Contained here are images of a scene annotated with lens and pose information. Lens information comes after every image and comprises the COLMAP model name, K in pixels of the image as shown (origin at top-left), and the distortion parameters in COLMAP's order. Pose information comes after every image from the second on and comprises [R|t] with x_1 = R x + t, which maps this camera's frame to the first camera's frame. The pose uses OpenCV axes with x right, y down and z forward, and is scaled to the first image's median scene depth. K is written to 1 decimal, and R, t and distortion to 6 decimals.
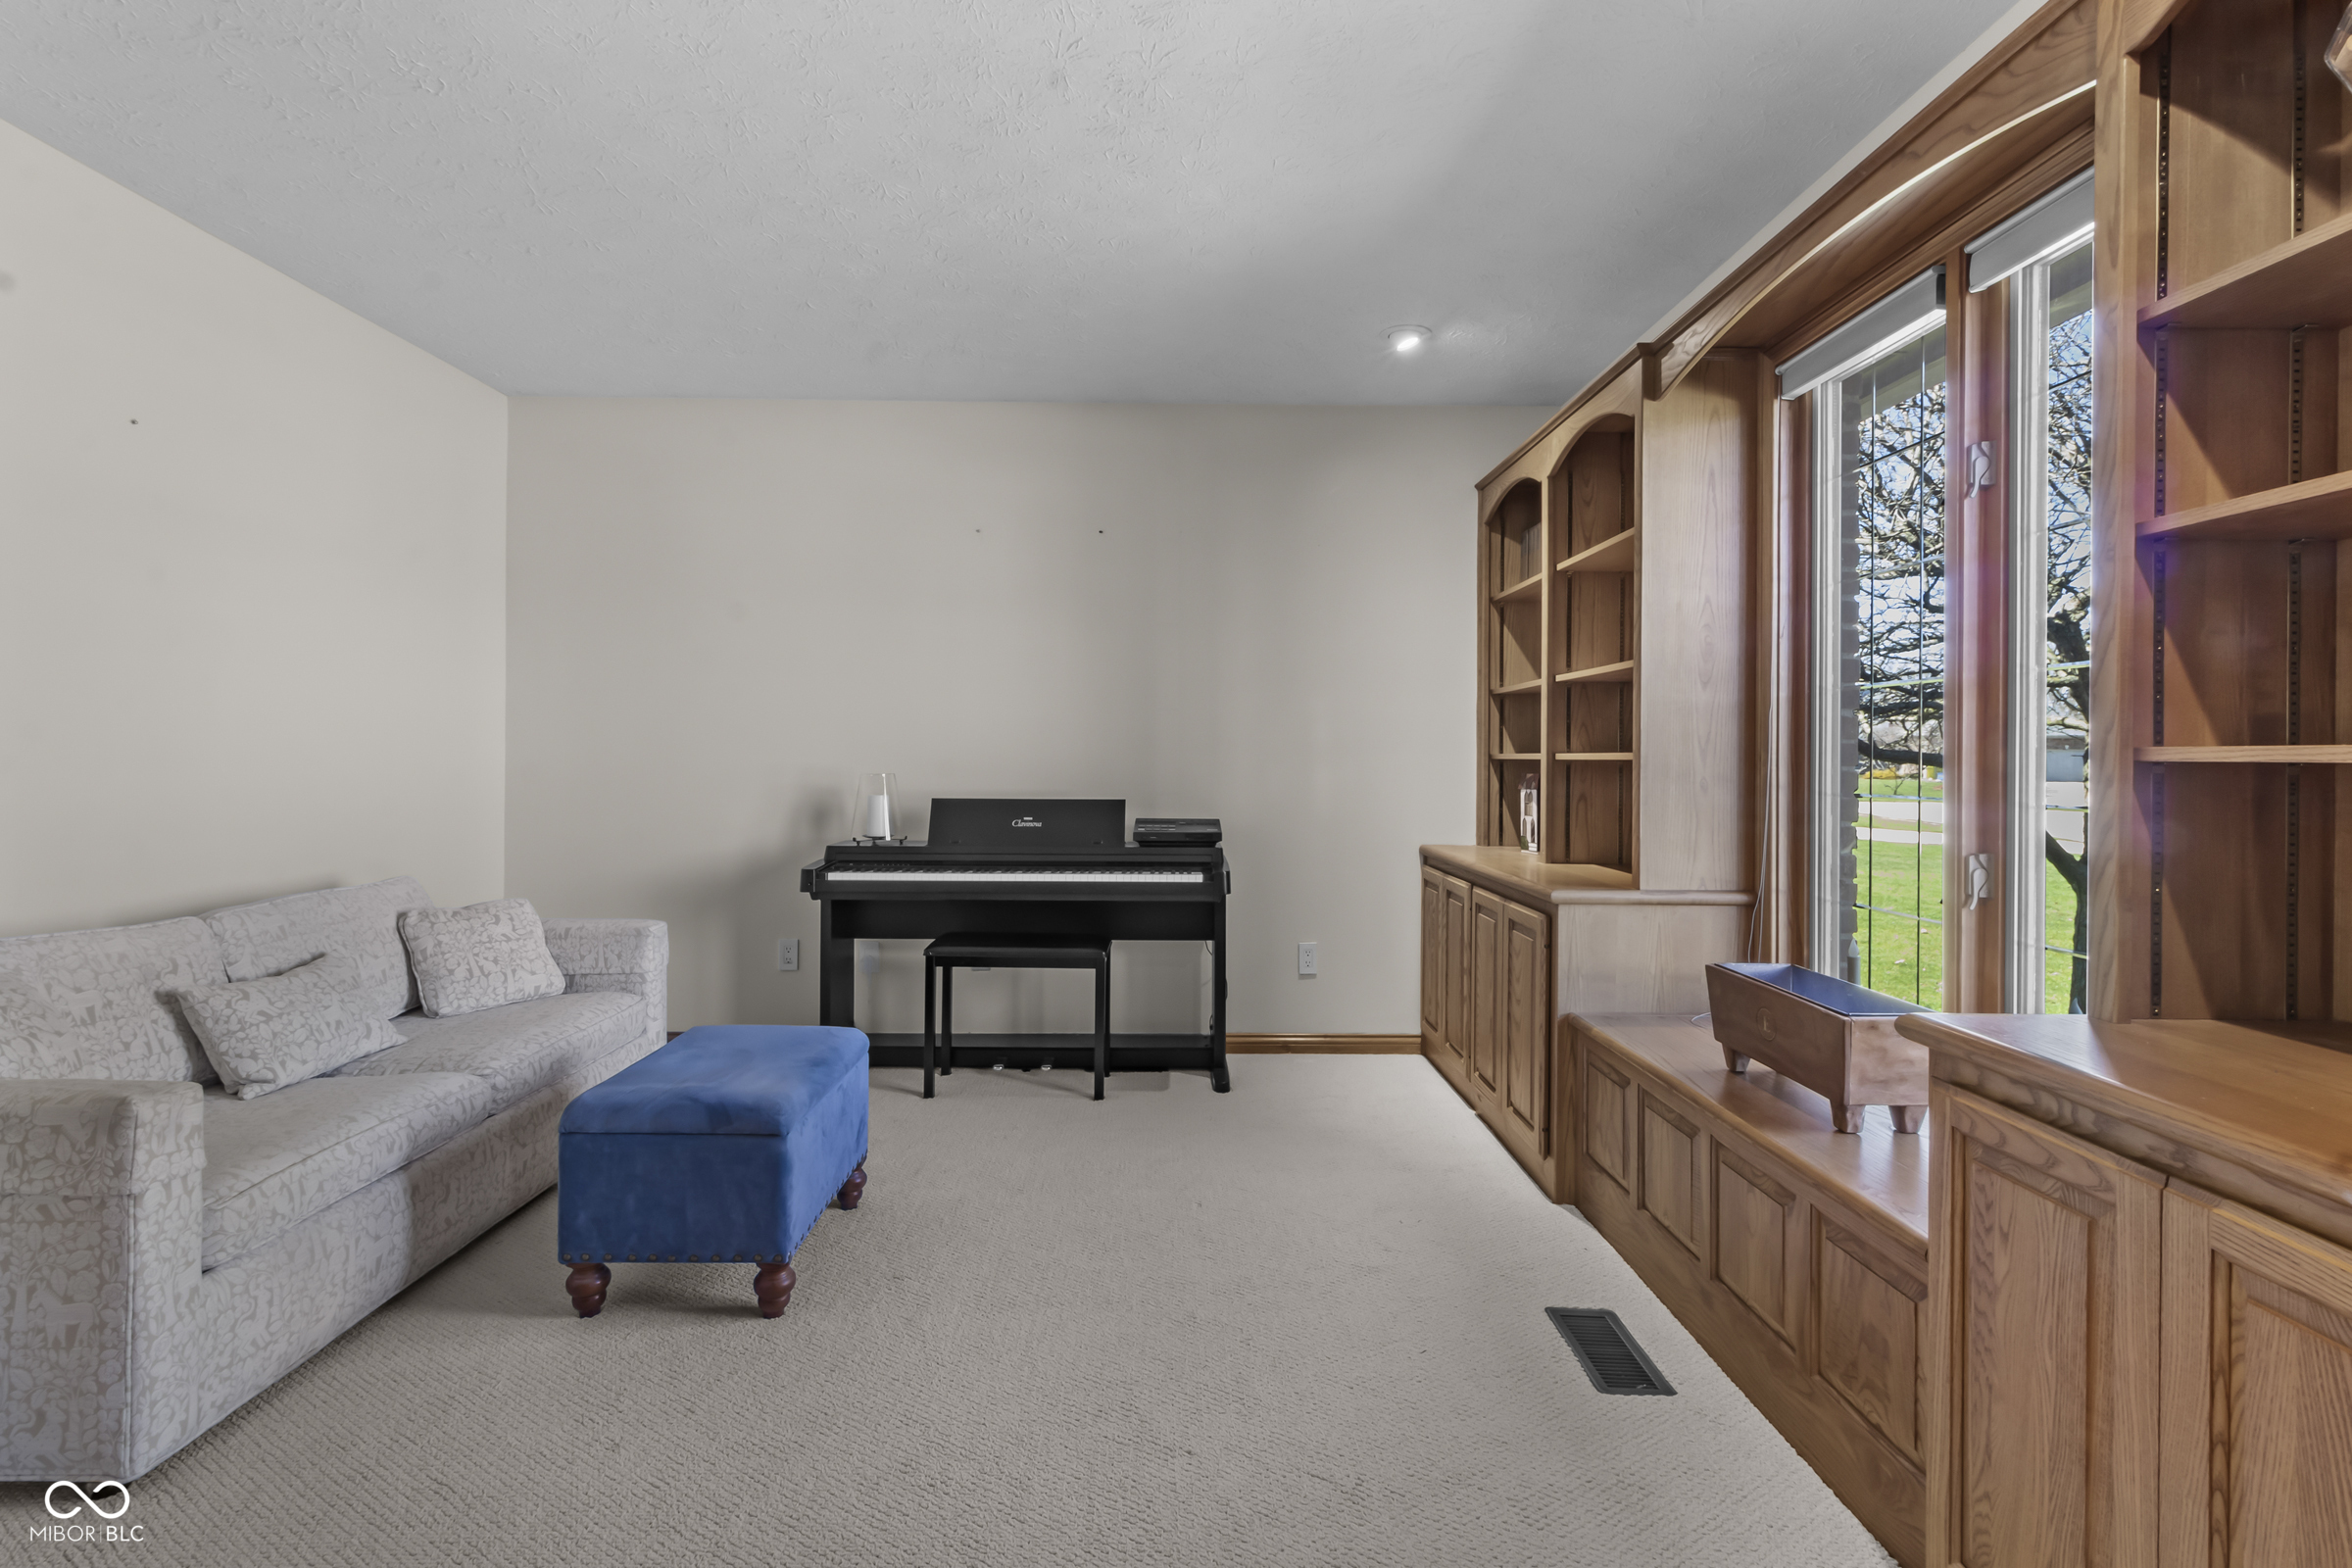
lens RADIAL K [[1106.0, 0, 1161.5], [0, 1106.0, 764.4], [0, 0, 1]] dist [-0.000003, 0.001524]
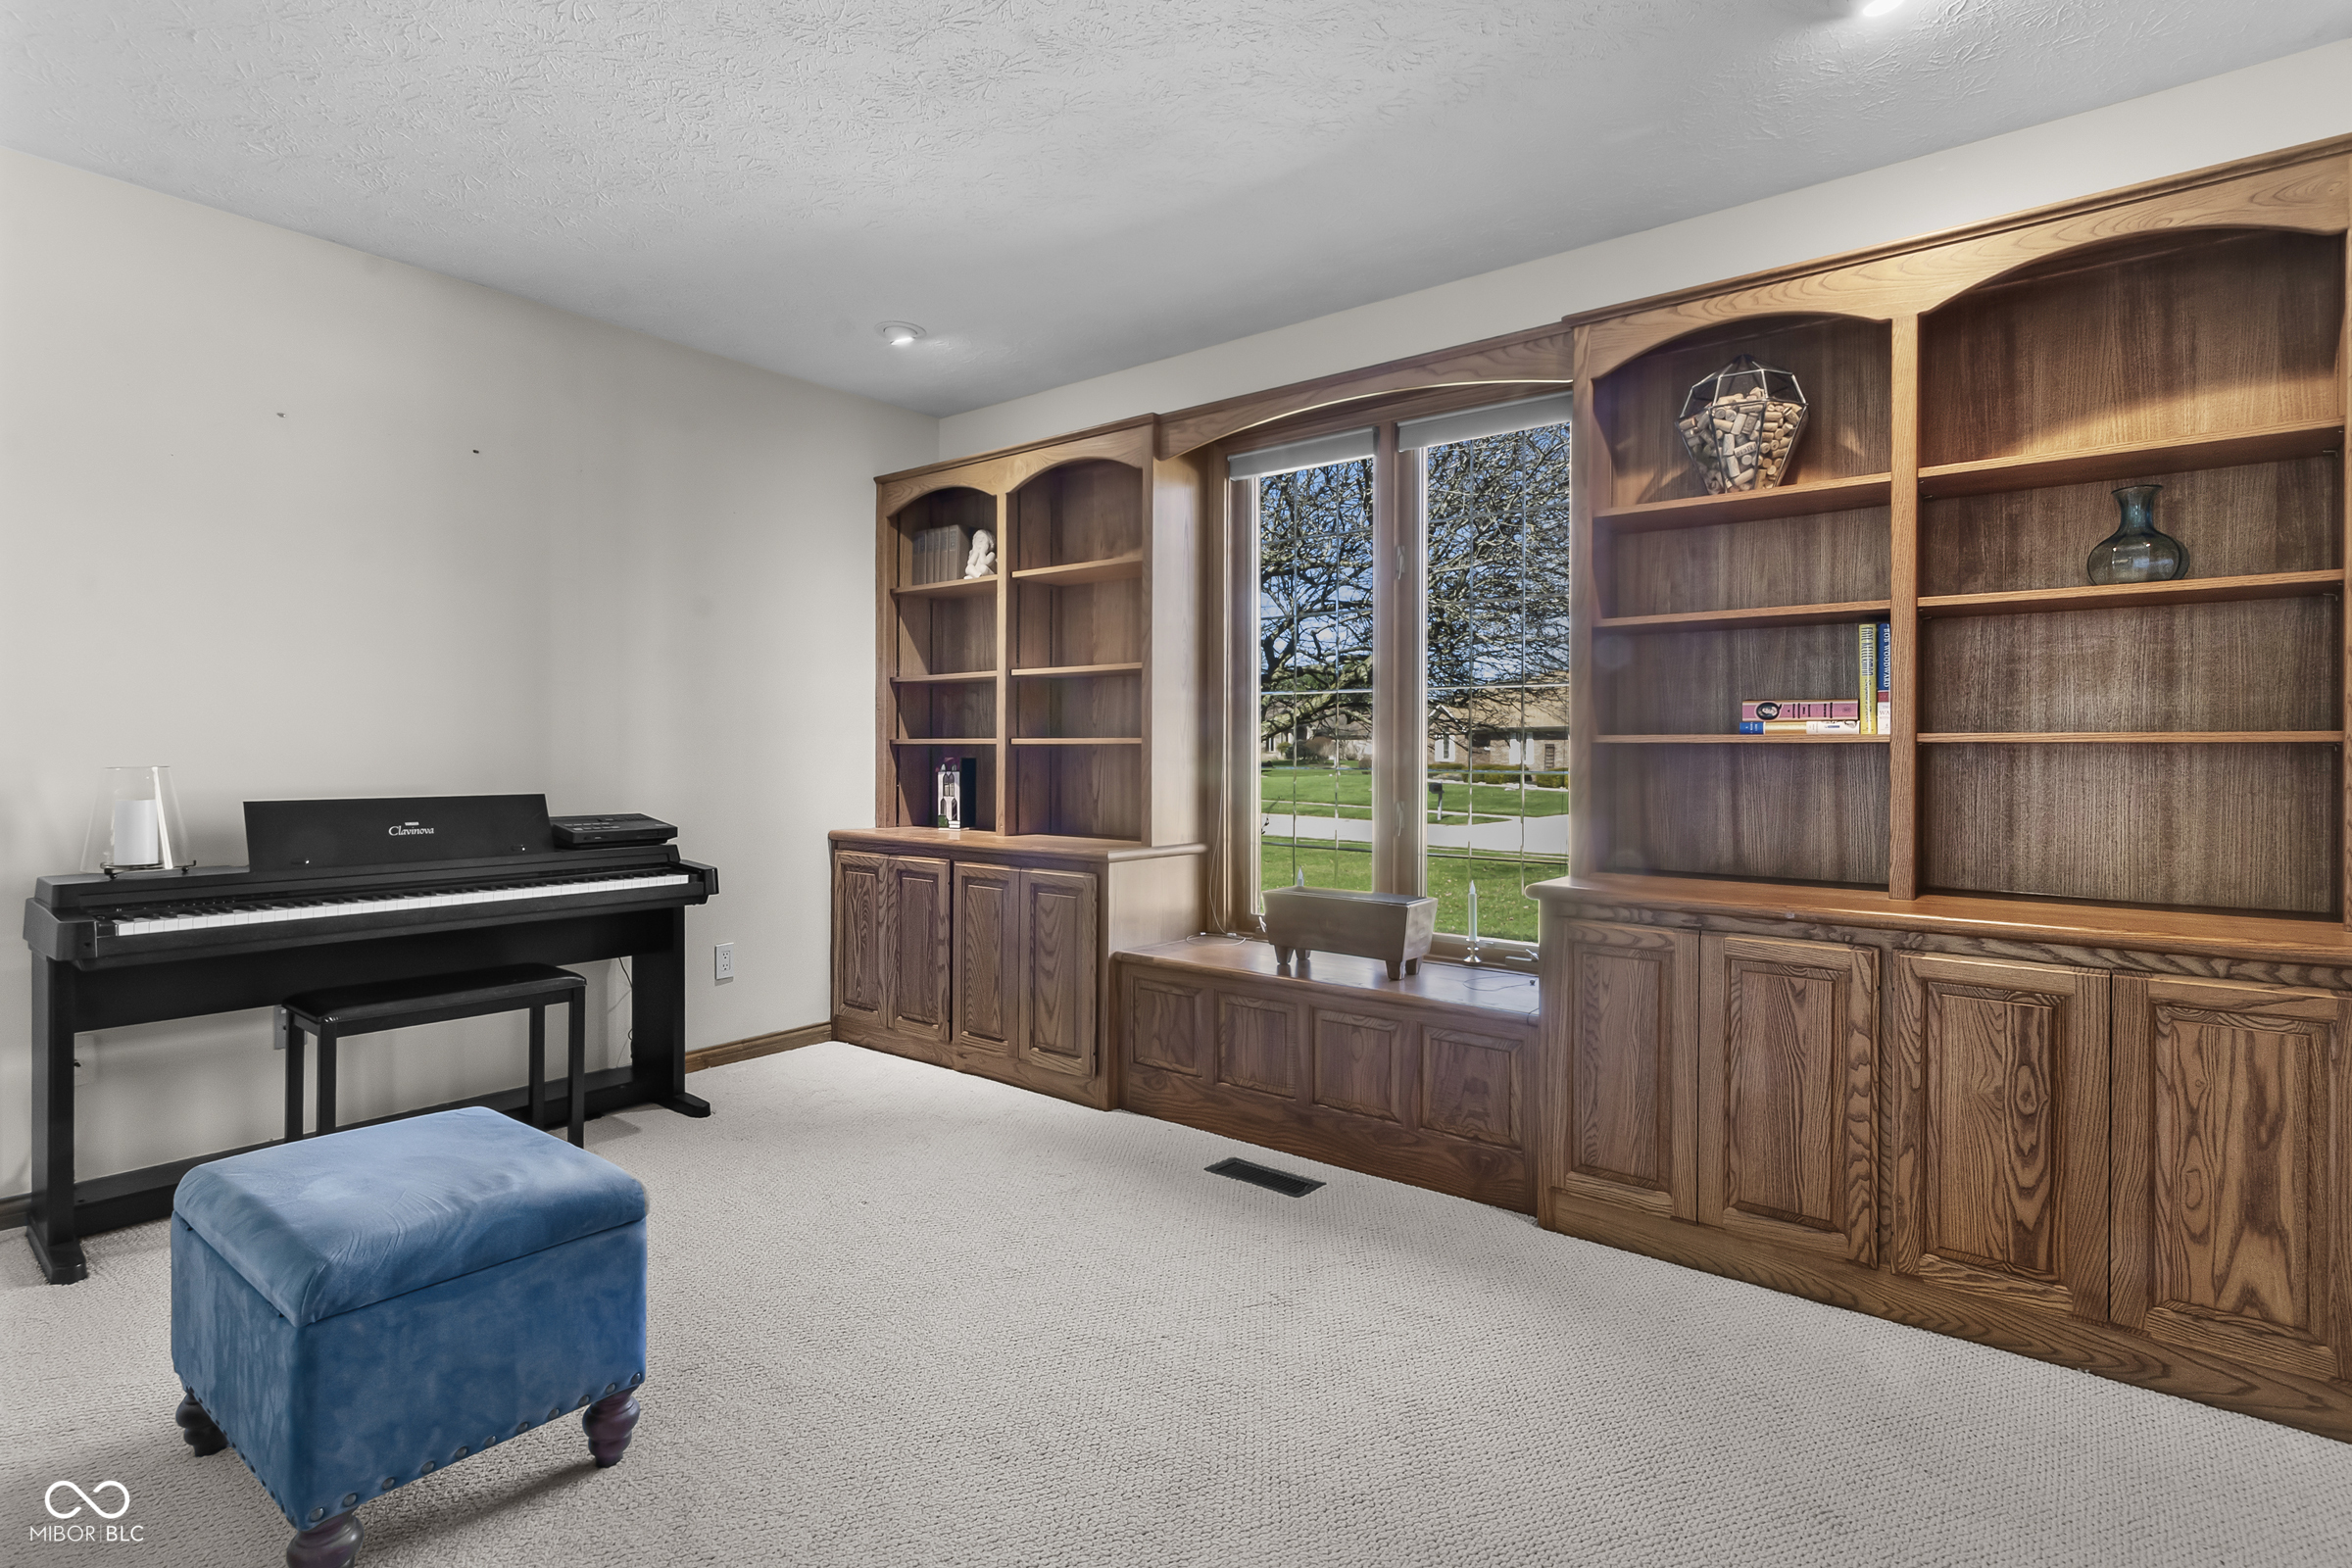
lens RADIAL K [[1171.2, 0, 1180.8], [0, 1171.2, 766.6], [0, 0, 1]] dist [-0.015132, 0.009980]
pose [[0.614071, -0.014489, 0.789118, -0.481566], [0.005956, 0.999888, 0.013724, 0.003191], [-0.789228, -0.003728, 0.614089, 0.122846]]
